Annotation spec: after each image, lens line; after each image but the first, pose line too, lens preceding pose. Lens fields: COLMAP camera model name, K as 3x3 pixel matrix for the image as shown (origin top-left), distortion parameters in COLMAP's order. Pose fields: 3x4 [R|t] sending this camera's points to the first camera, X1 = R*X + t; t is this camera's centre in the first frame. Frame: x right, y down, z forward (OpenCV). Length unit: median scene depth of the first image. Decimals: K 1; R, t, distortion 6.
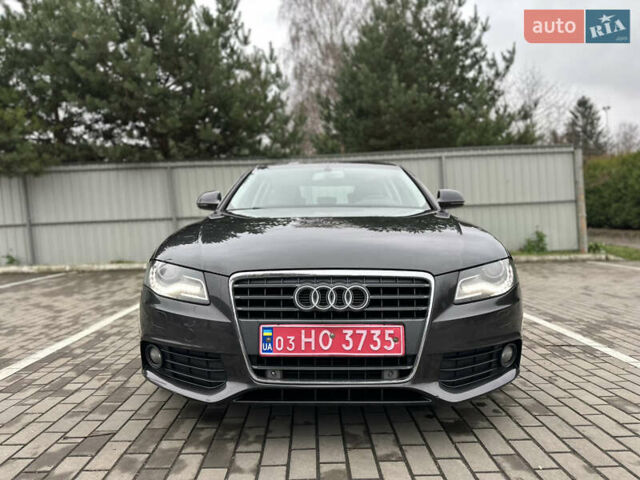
lens RADIAL K [[450.4, 0, 322.5], [0, 450.4, 241.2], [0, 0, 1]] dist [0.024561, -0.025144]
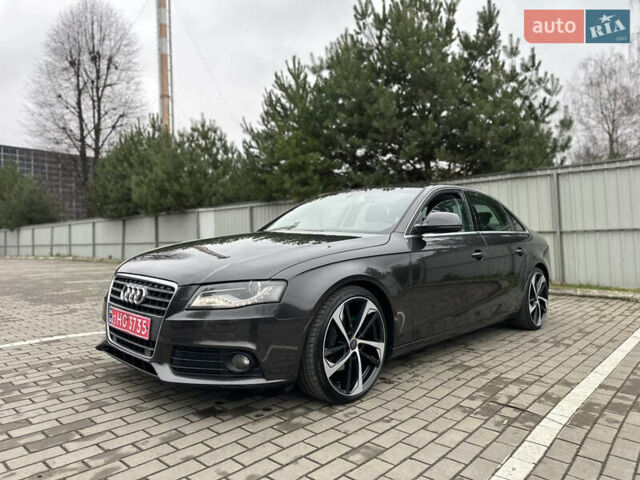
lens RADIAL K [[450.4, 0, 321.9], [0, 450.4, 242.1], [0, 0, 1]] dist [0.024561, -0.025144]
pose [[0.724062, 0.025536, -0.689262, 1.246753], [-0.048752, 0.998710, -0.014213, -0.049076], [0.688010, 0.043894, 0.724373, 0.265806]]
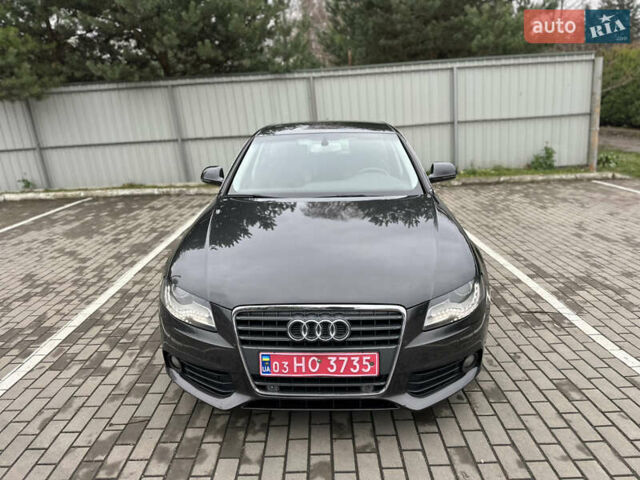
lens RADIAL K [[450.4, 0, 321.3], [0, 450.4, 238.6], [0, 0, 1]] dist [0.024561, -0.025144]
pose [[0.999611, -0.007765, -0.026793, 0.050140], [0.013680, 0.973501, 0.228273, -0.311503], [0.024311, -0.228551, 0.973228, -0.084006]]
